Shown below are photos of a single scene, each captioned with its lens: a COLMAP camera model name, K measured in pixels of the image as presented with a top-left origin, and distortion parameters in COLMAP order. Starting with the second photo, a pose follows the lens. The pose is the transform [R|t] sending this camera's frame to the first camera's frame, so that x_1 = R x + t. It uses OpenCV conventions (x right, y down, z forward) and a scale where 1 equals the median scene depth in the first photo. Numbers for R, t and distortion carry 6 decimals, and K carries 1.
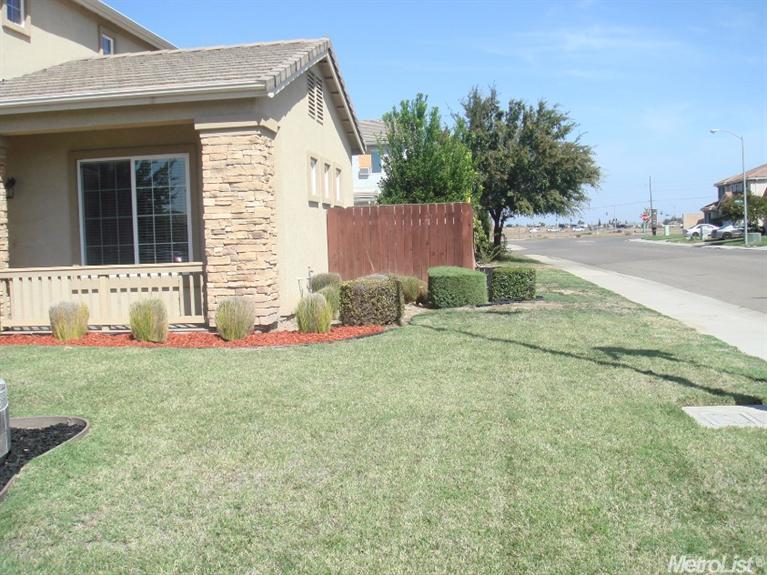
lens RADIAL K [[884.3, 0, 388.9], [0, 884.3, 285.5], [0, 0, 1]] dist [-0.129619, 0.000000]
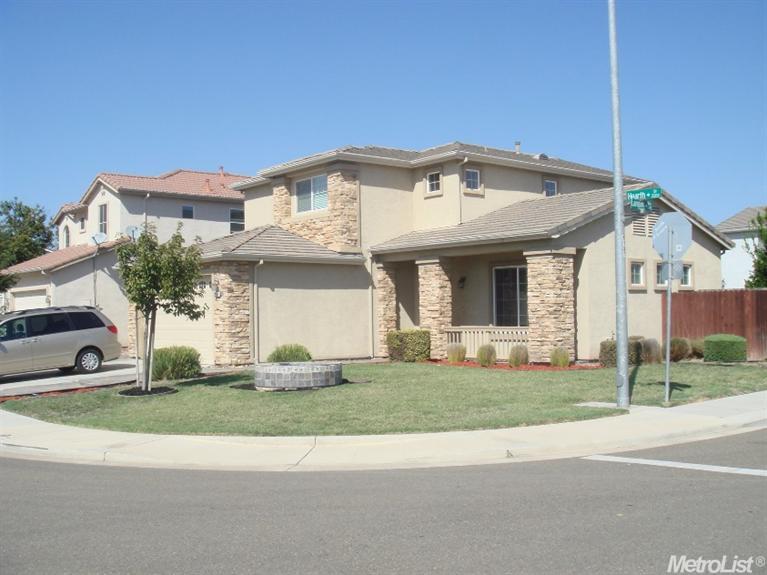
lens RADIAL K [[884.3, 0, 386.3], [0, 884.3, 287.5], [0, 0, 1]] dist [-0.129619, 0.000000]
pose [[0.730109, 0.002523, -0.683326, 0.731525], [-0.044544, 0.998042, -0.043909, -0.012504], [0.681877, 0.062497, 0.728792, -0.484777]]
